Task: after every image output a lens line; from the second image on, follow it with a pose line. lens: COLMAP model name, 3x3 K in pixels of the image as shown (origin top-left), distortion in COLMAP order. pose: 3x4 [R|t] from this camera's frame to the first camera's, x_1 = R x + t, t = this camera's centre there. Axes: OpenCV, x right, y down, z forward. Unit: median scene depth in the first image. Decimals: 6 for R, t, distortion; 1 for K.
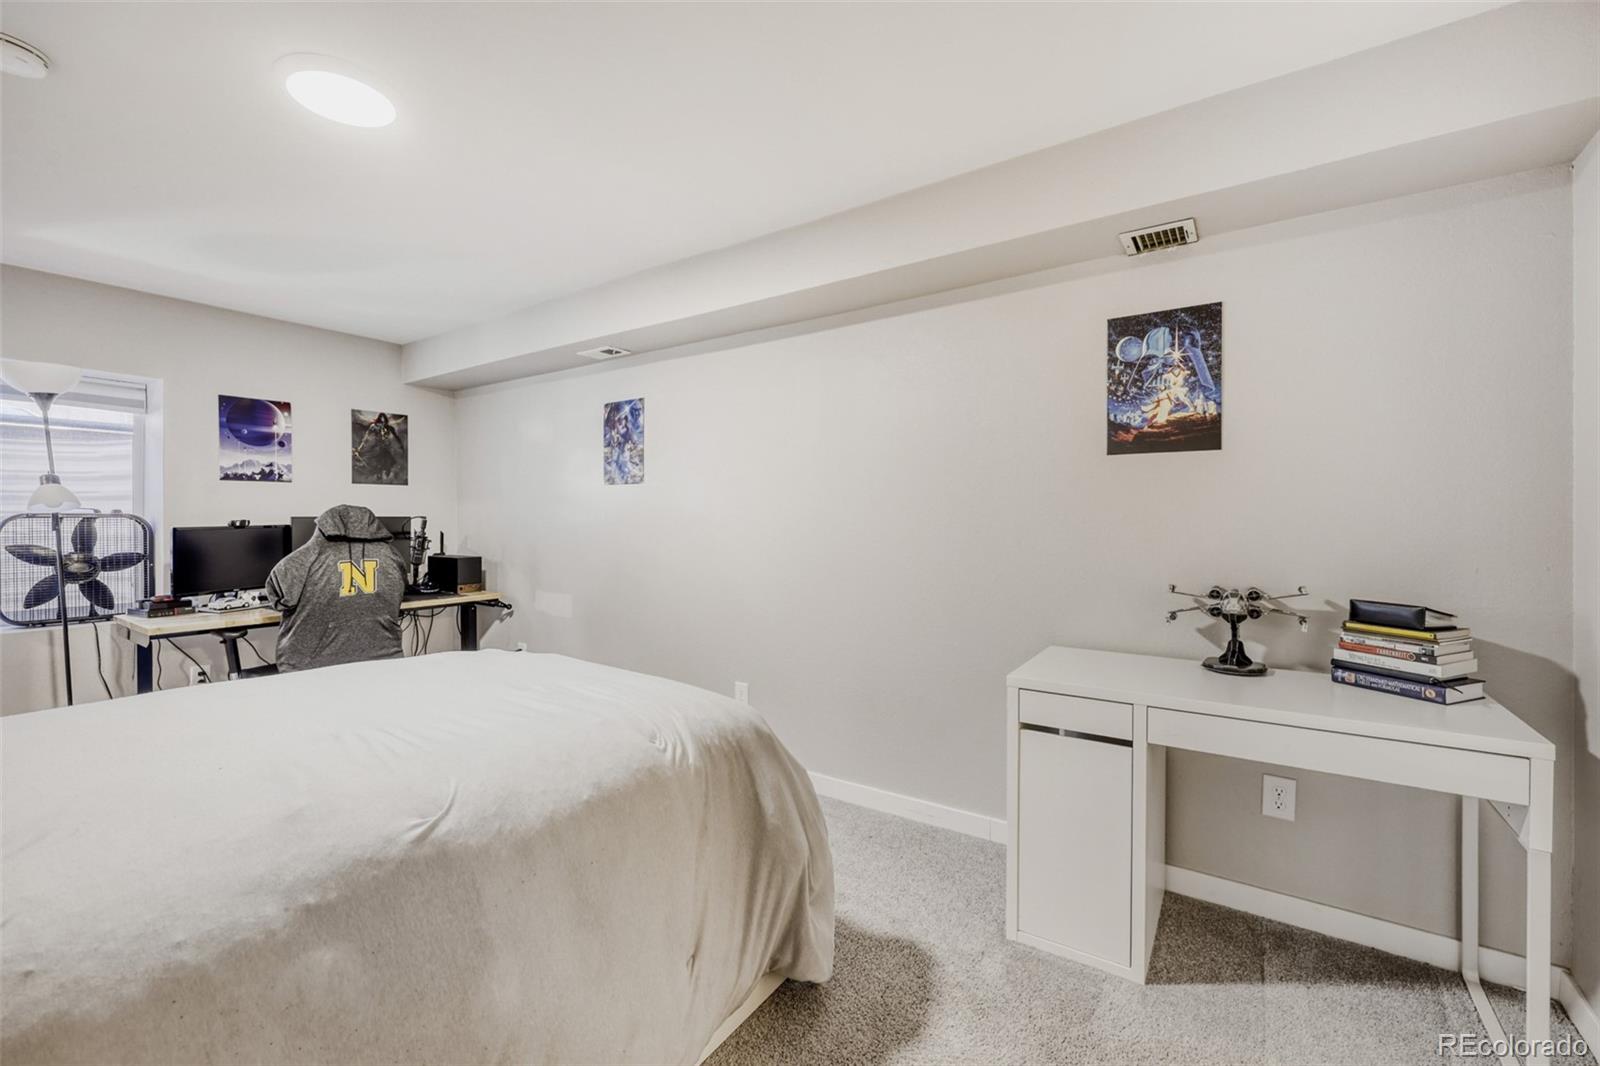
lens RADIAL K [[658.8, 0, 795.3], [0, 658.8, 523.1], [0, 0, 1]] dist [-0.002933, 0.000008]
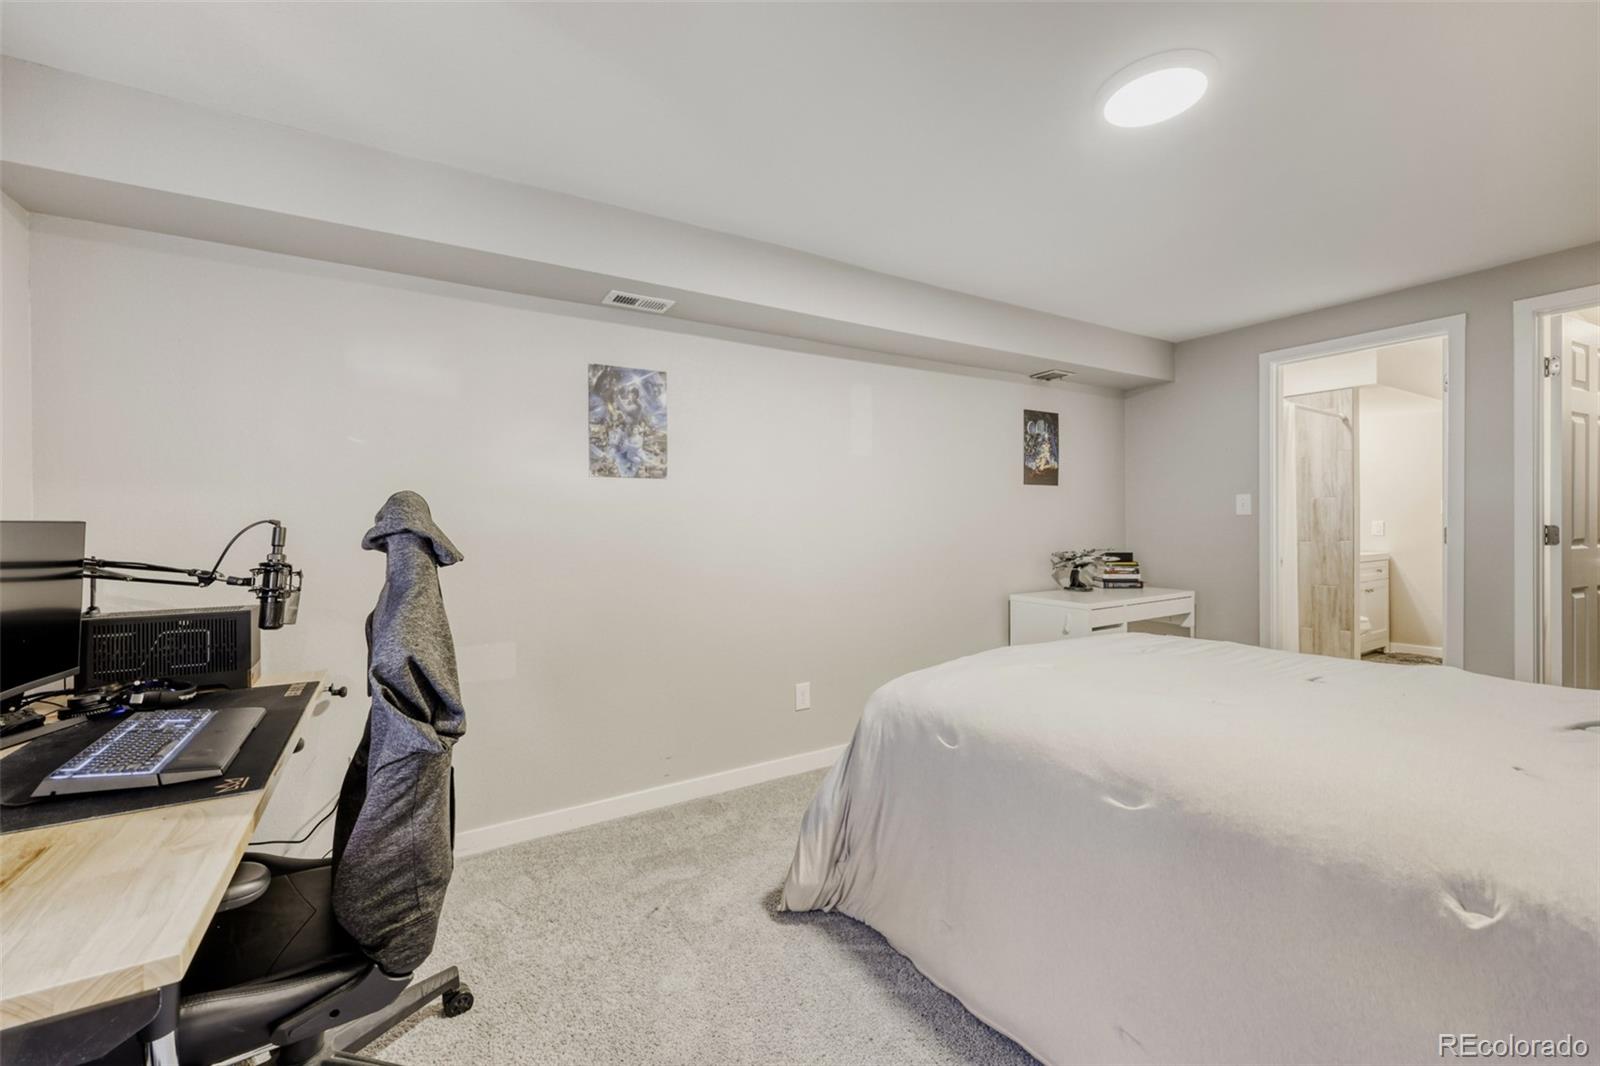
lens RADIAL K [[658.8, 0, 797.0], [0, 658.8, 526.5], [0, 0, 1]] dist [-0.002933, 0.000008]
pose [[0.406456, -0.010169, 0.913614, -0.897179], [0.013919, 0.999891, 0.004936, -0.003540], [-0.913564, 0.010710, 0.406553, 0.525555]]
